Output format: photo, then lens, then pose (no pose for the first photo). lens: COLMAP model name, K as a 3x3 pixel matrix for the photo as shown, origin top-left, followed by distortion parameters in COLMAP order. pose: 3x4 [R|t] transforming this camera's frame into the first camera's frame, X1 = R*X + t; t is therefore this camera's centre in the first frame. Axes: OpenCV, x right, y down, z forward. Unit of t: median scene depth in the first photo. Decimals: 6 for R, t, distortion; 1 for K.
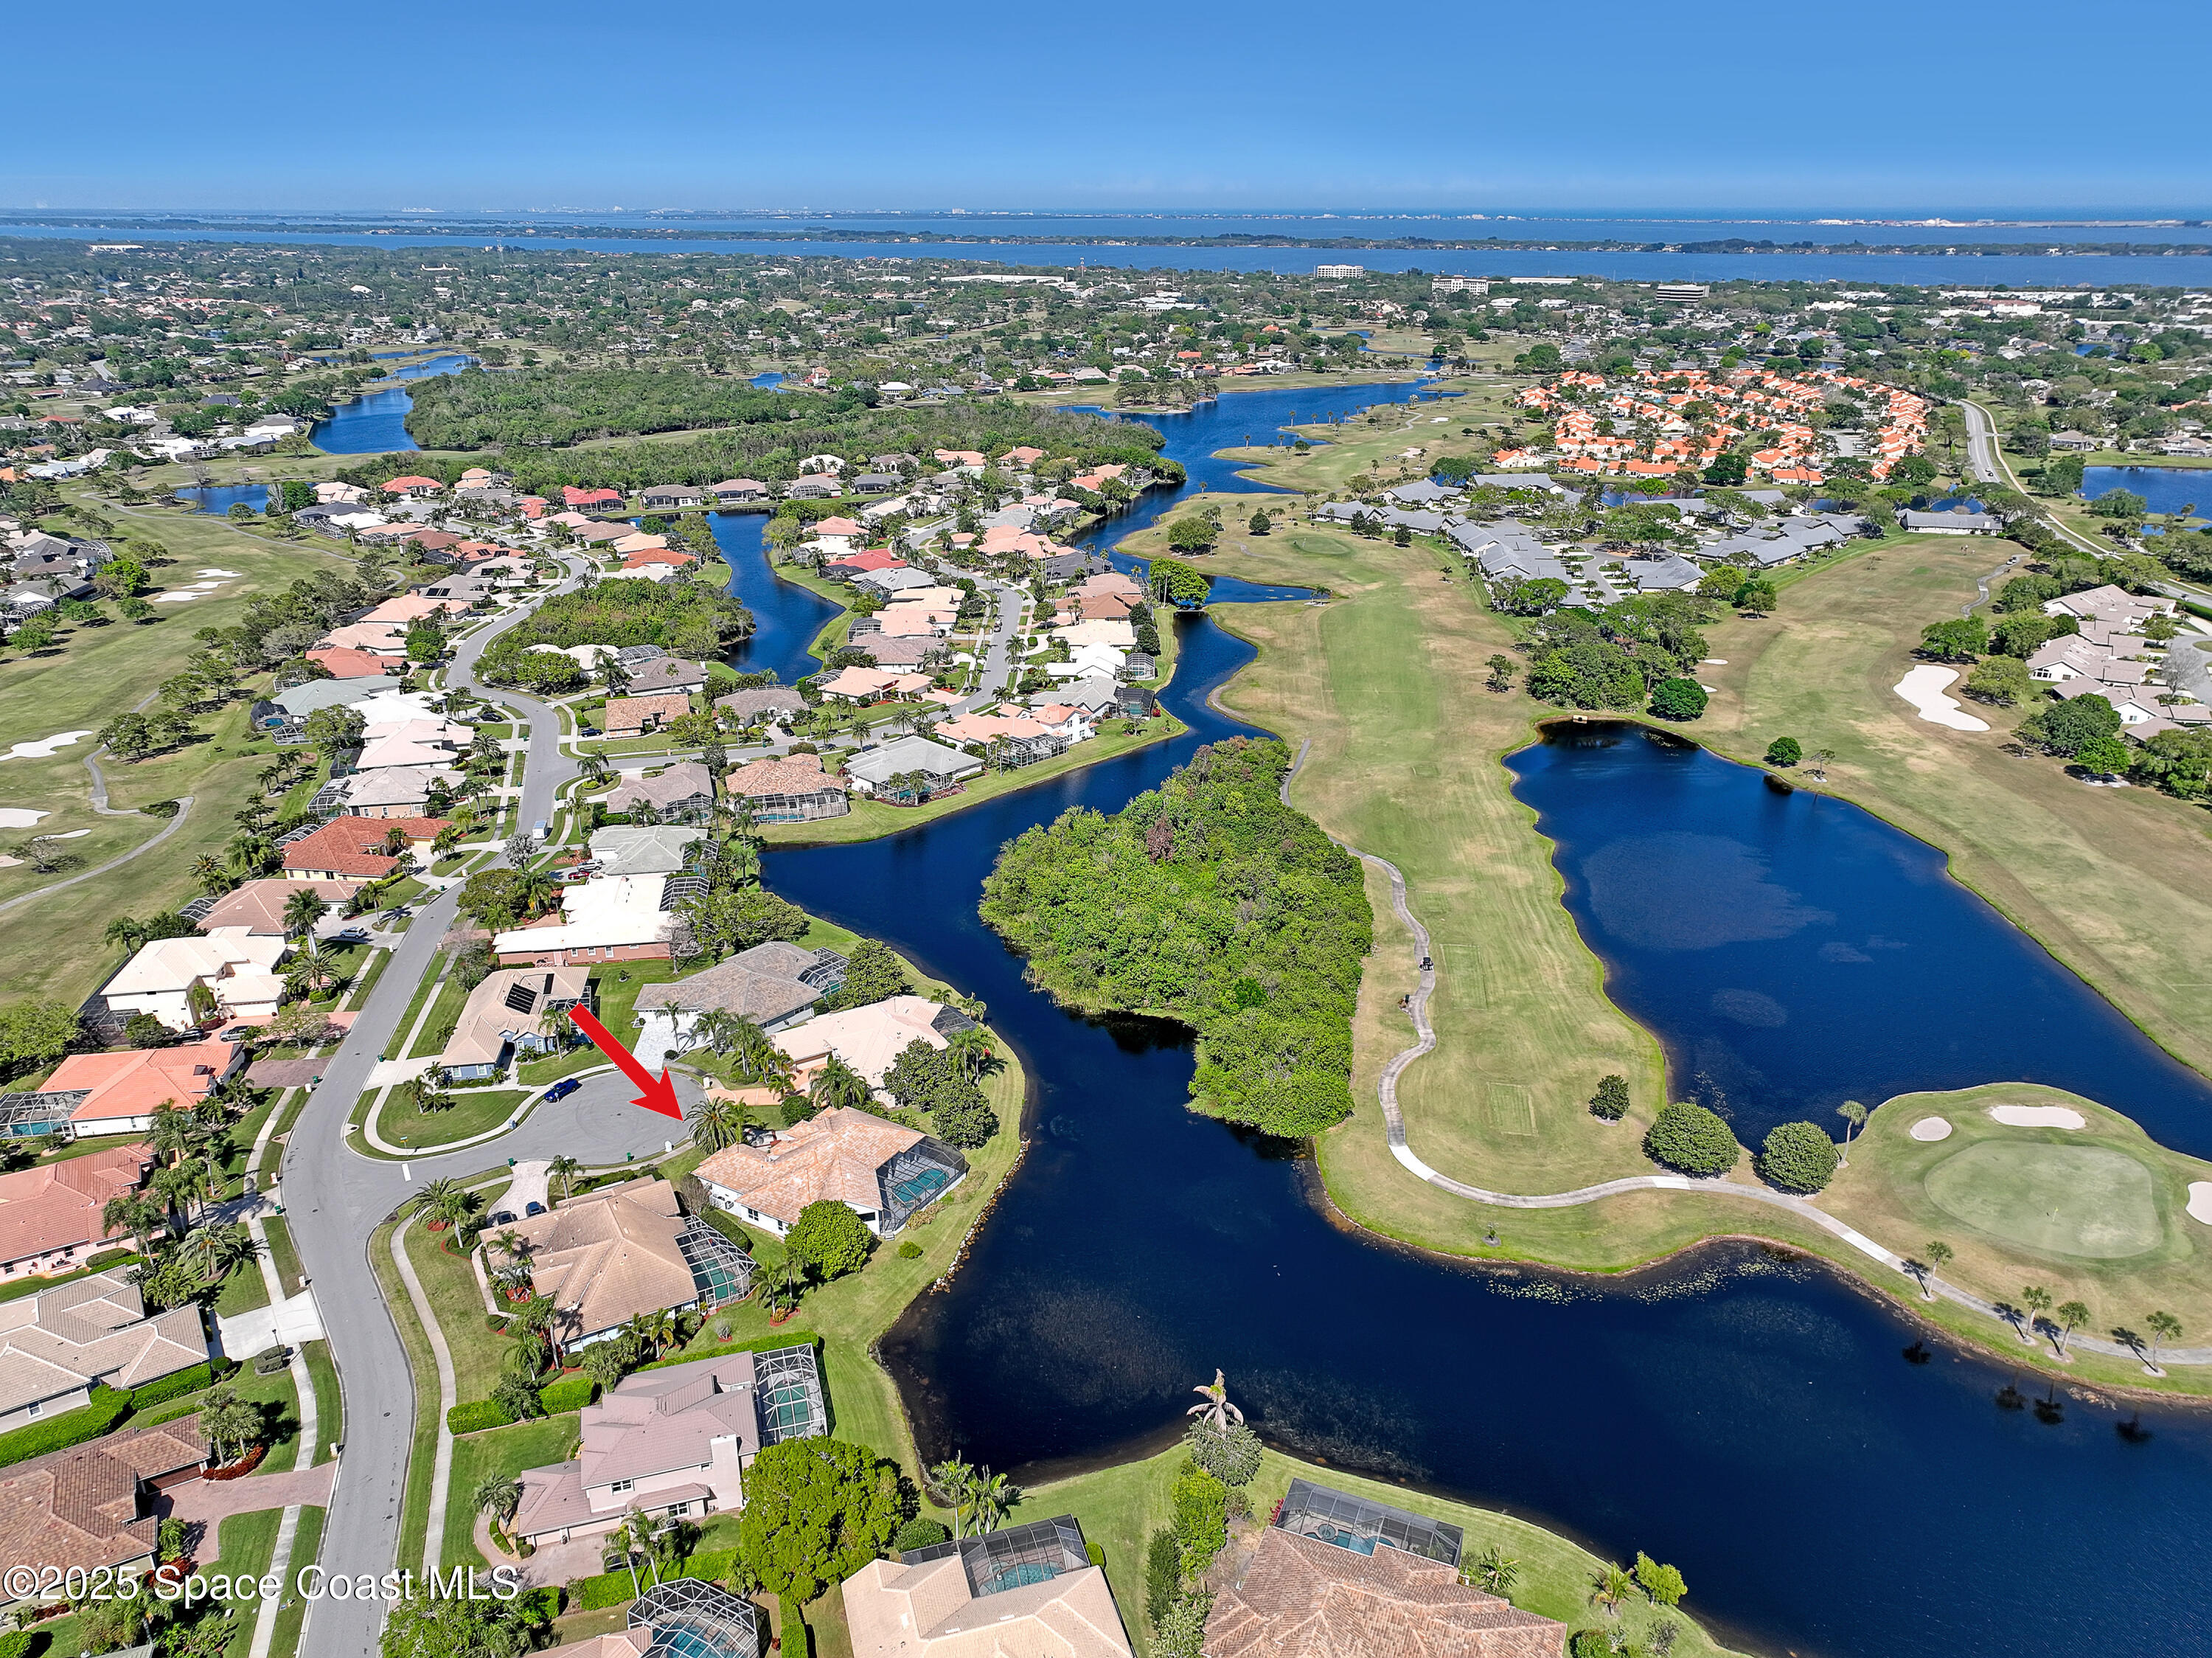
lens RADIAL K [[1563.8, 0, 1091.0], [0, 1563.8, 834.8], [0, 0, 1]] dist [-0.005918, 0.020268]
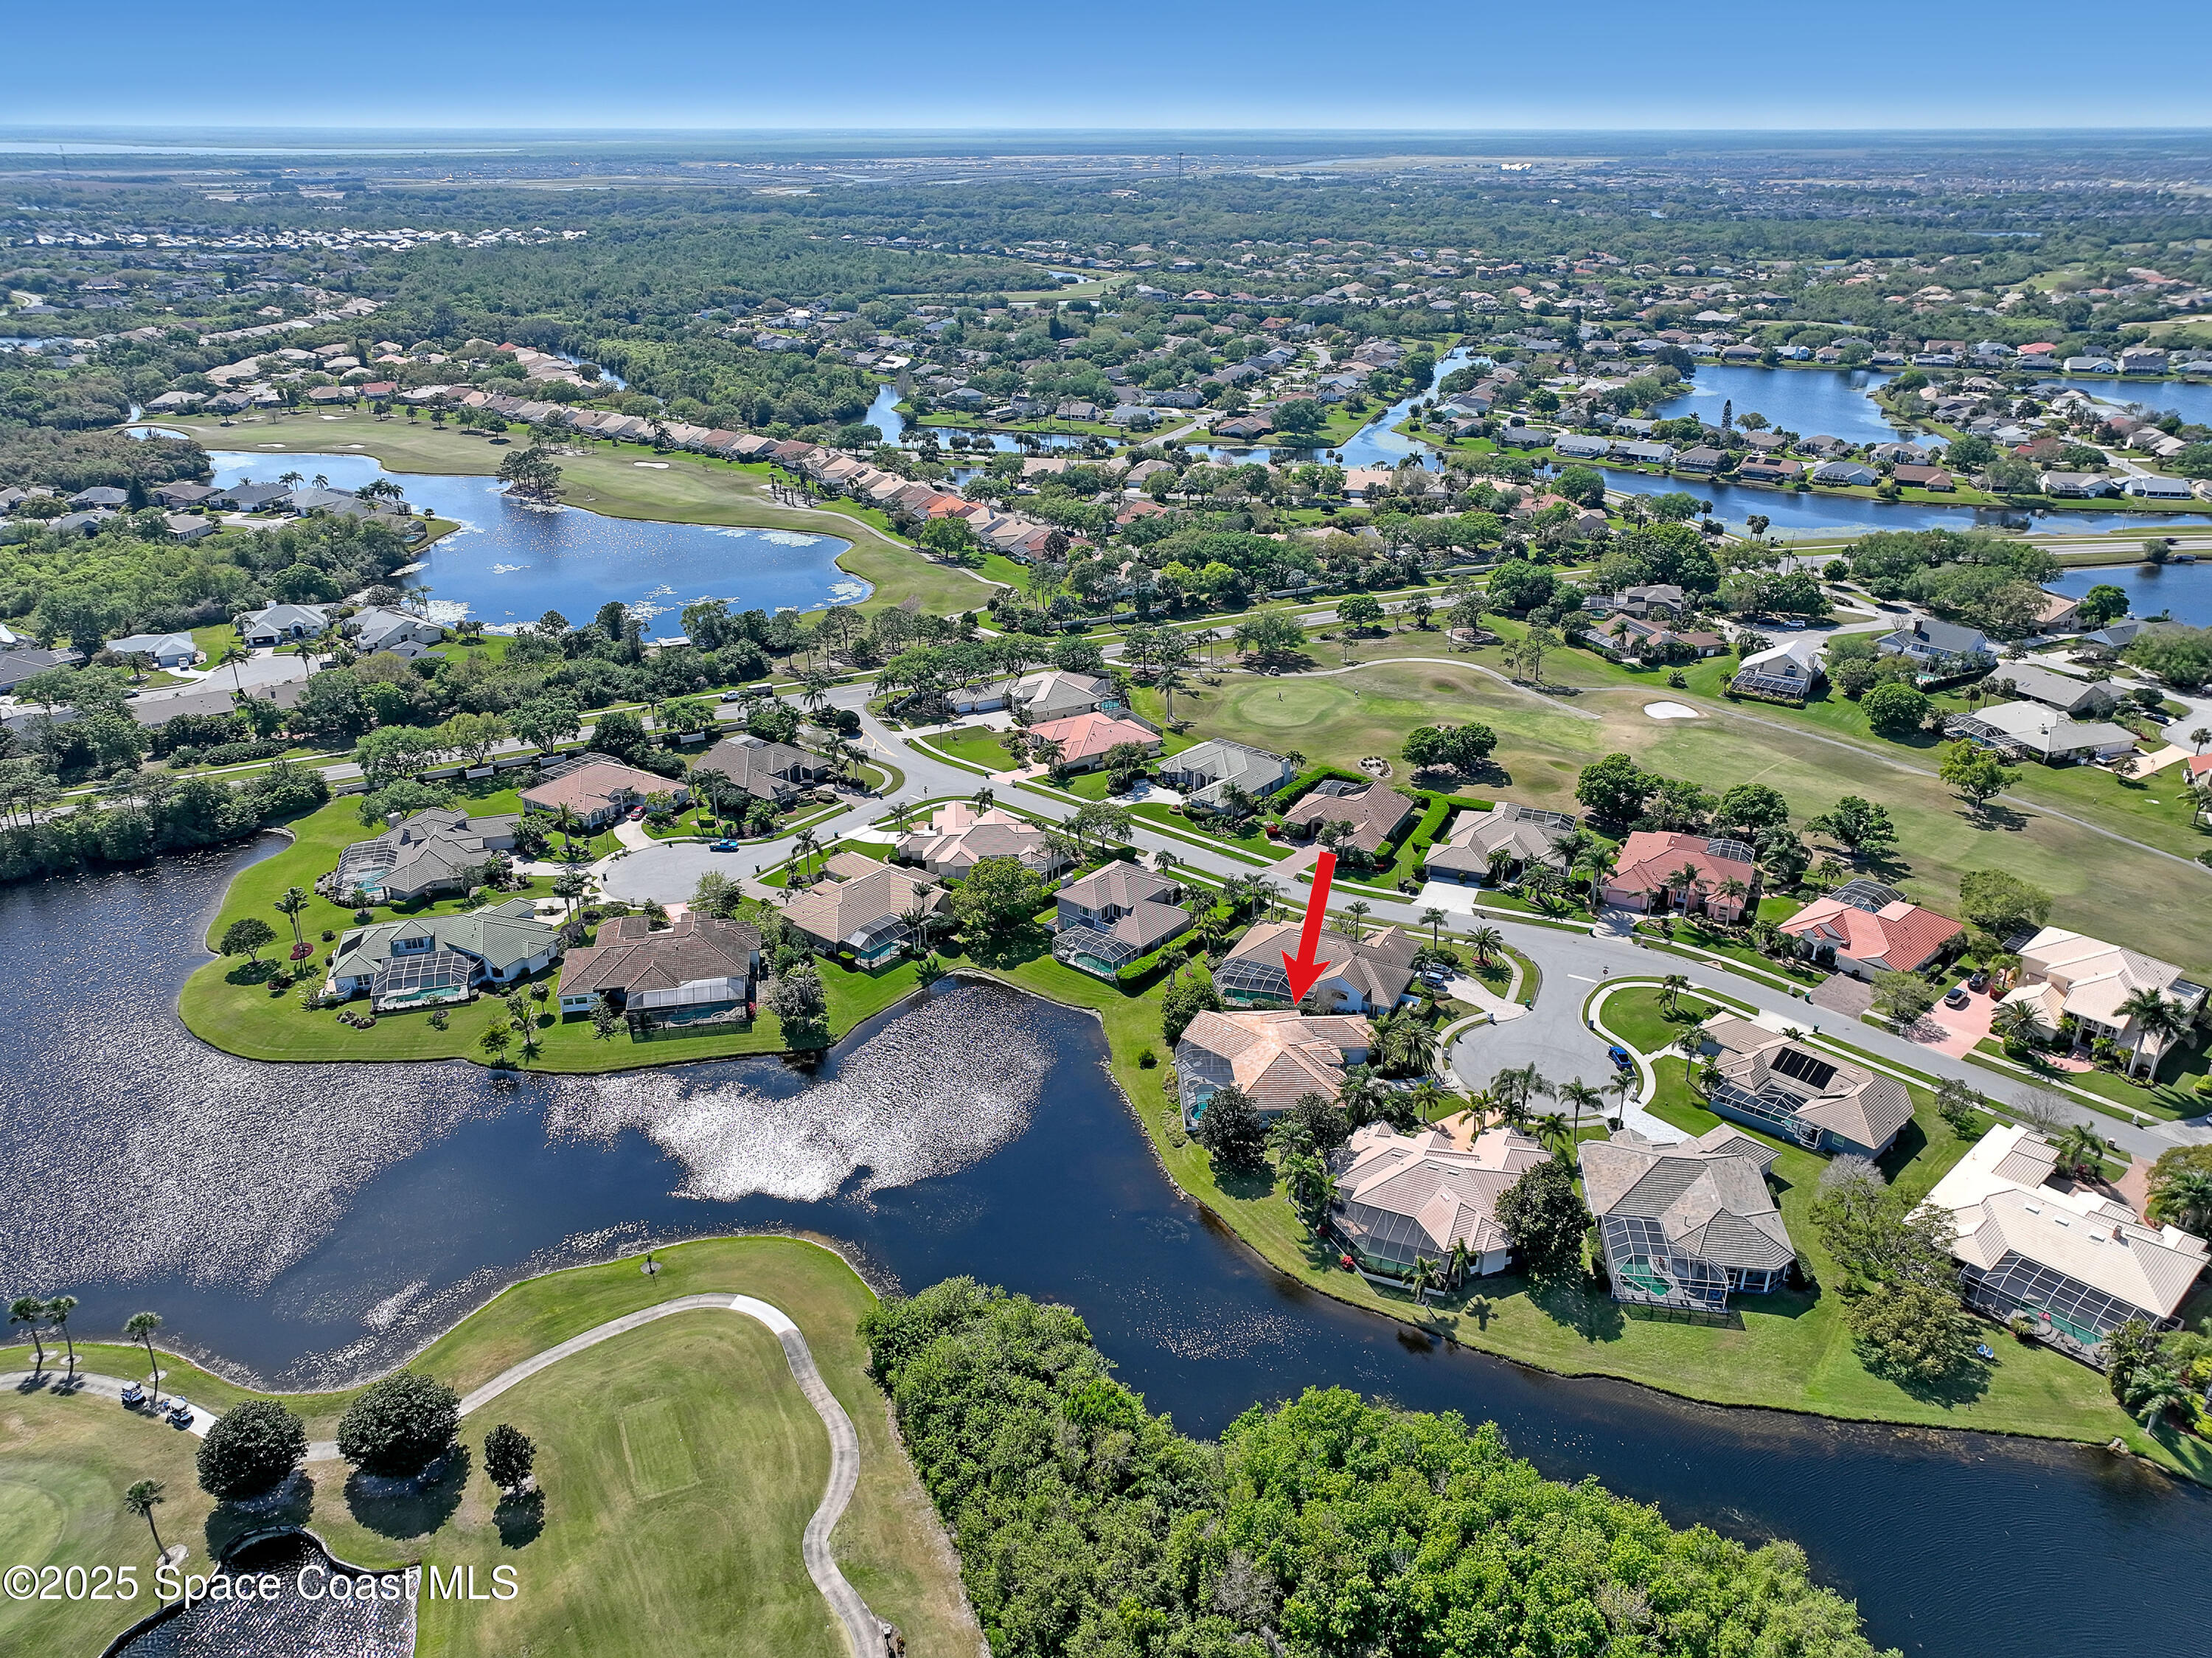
lens RADIAL K [[1599.3, 0, 1106.0], [0, 1599.3, 829.0], [0, 0, 1]] dist [-0.001246, 0.022726]
pose [[-0.828556, 0.230792, -0.510127, 0.311528], [-0.207446, 0.719716, 0.662551, -0.415770], [0.520058, 0.654785, -0.548449, 1.014188]]
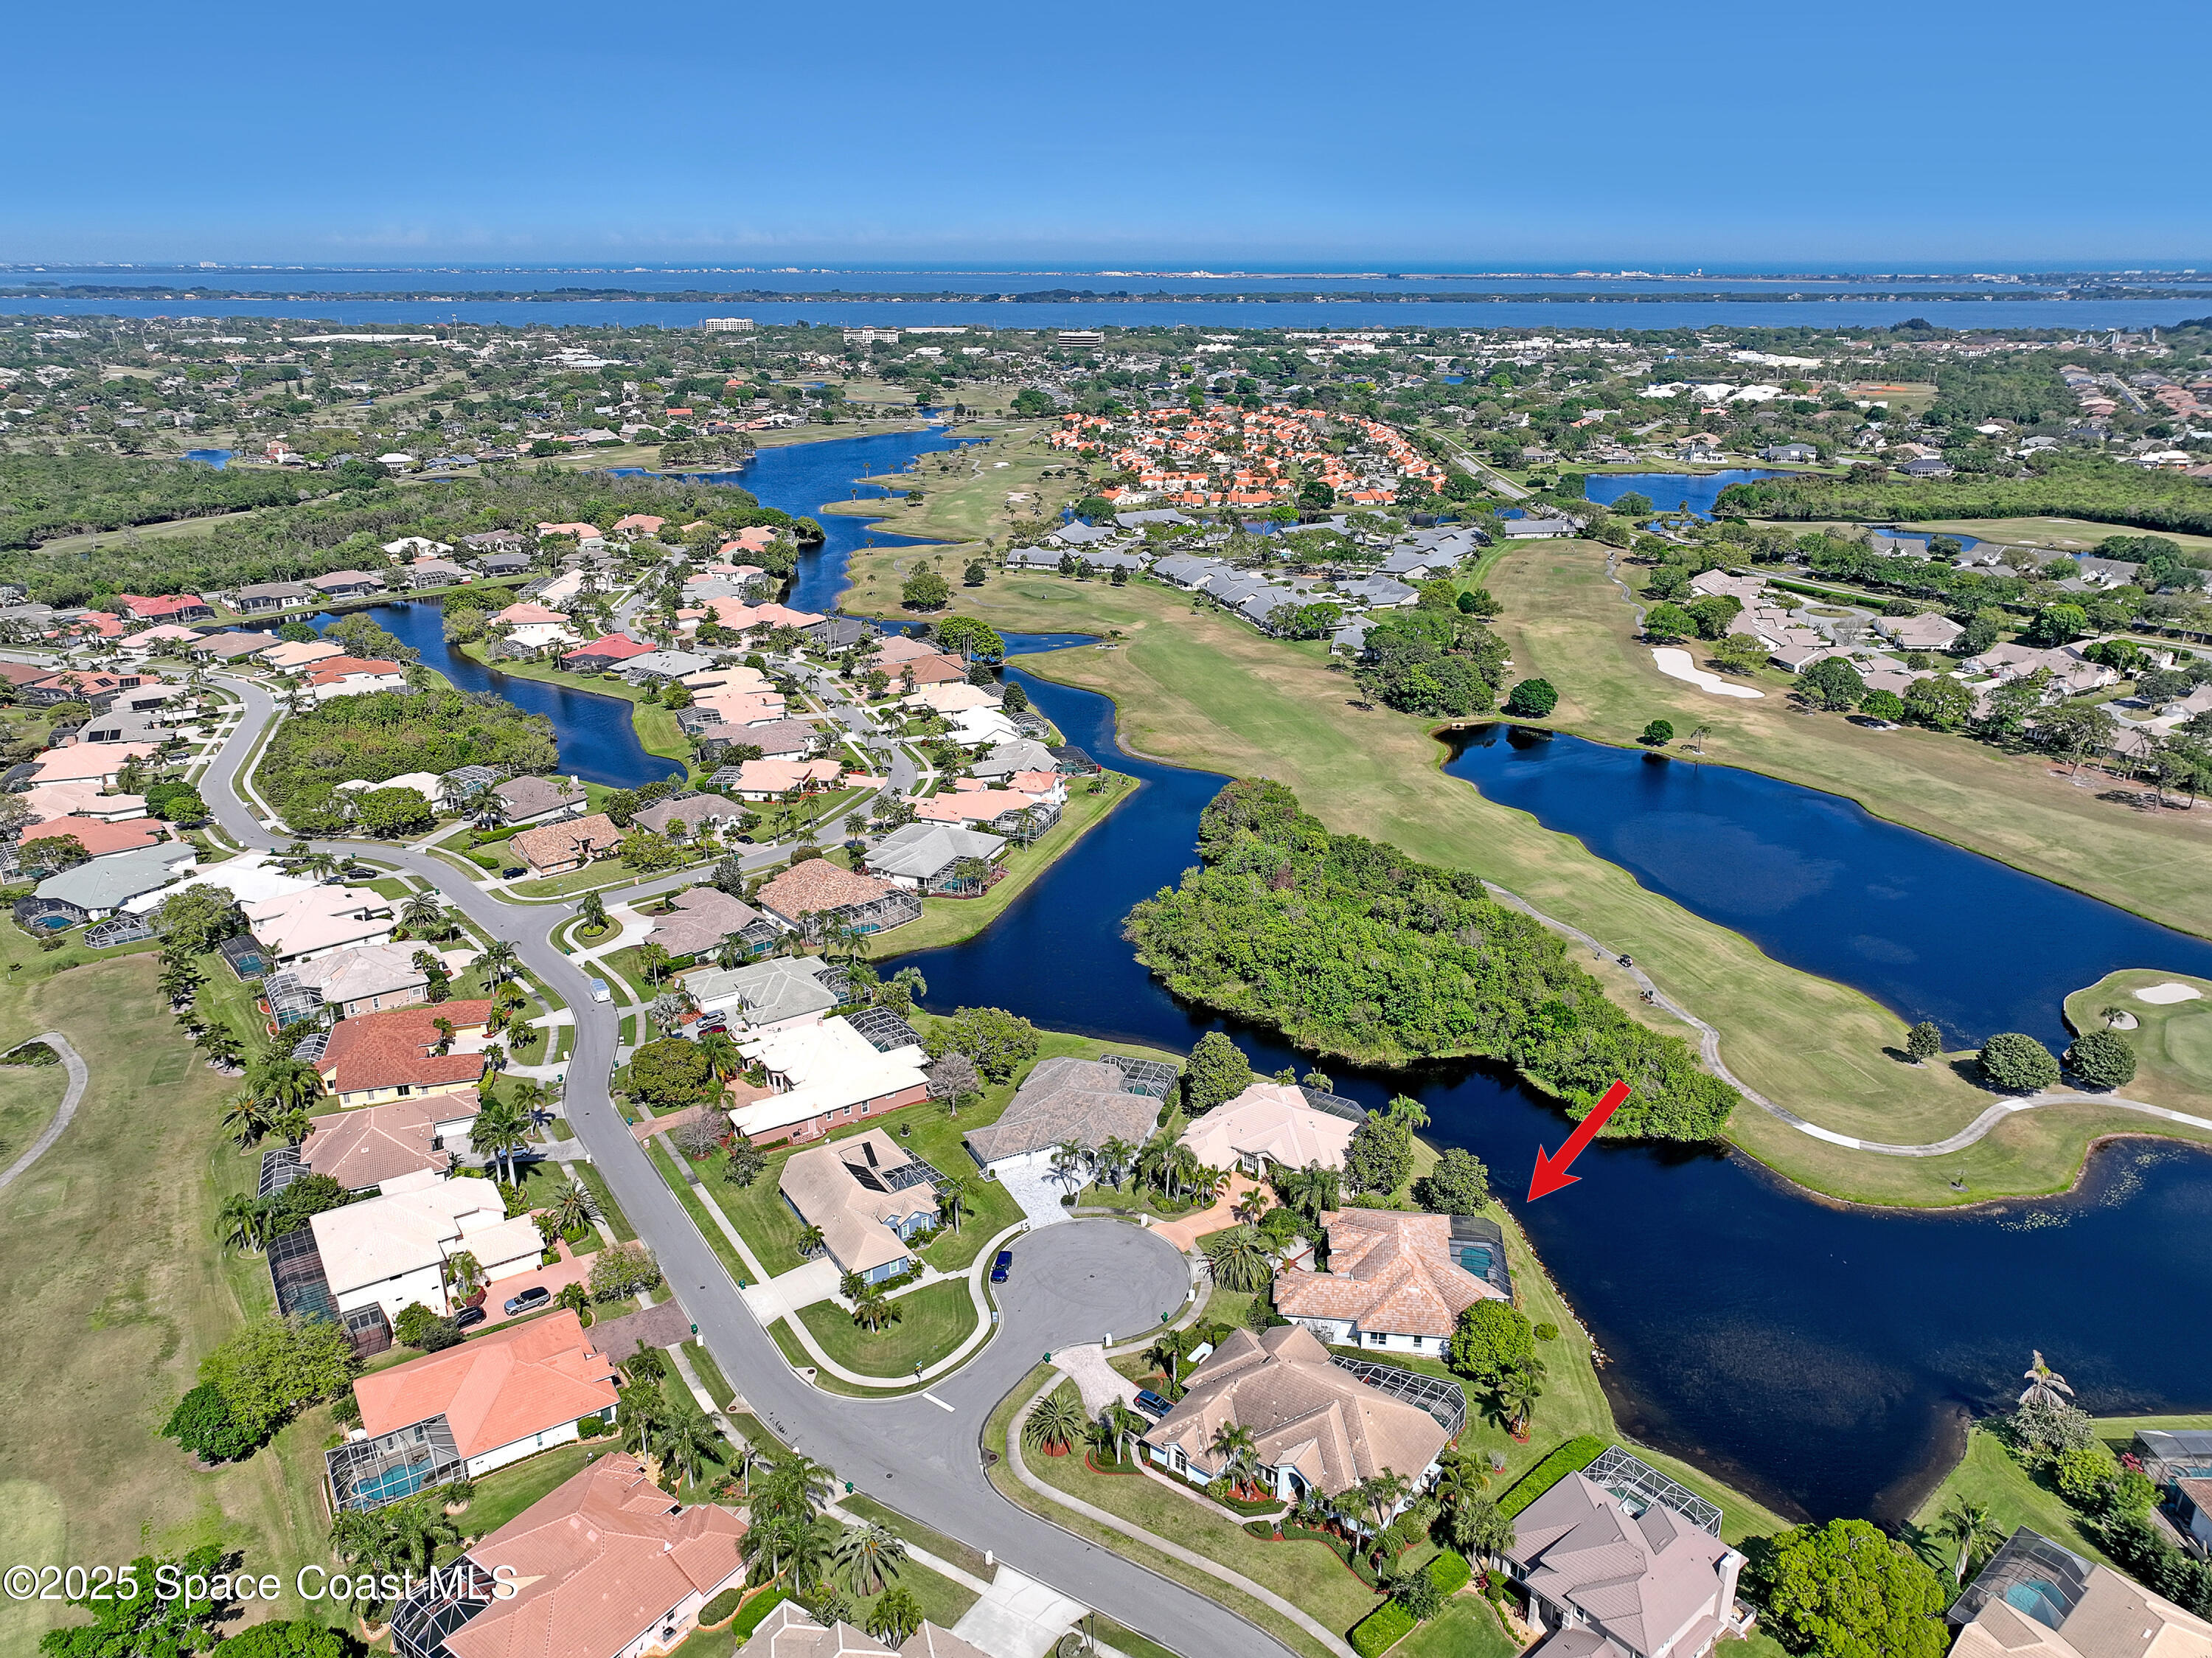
lens RADIAL K [[1563.8, 0, 1091.0], [0, 1563.8, 834.8], [0, 0, 1]] dist [-0.005918, 0.020268]
pose [[0.916922, -0.138678, 0.374196, -0.461446], [0.149794, 0.988717, -0.000631, -0.051142], [-0.369886, 0.056631, 0.927349, 0.132409]]
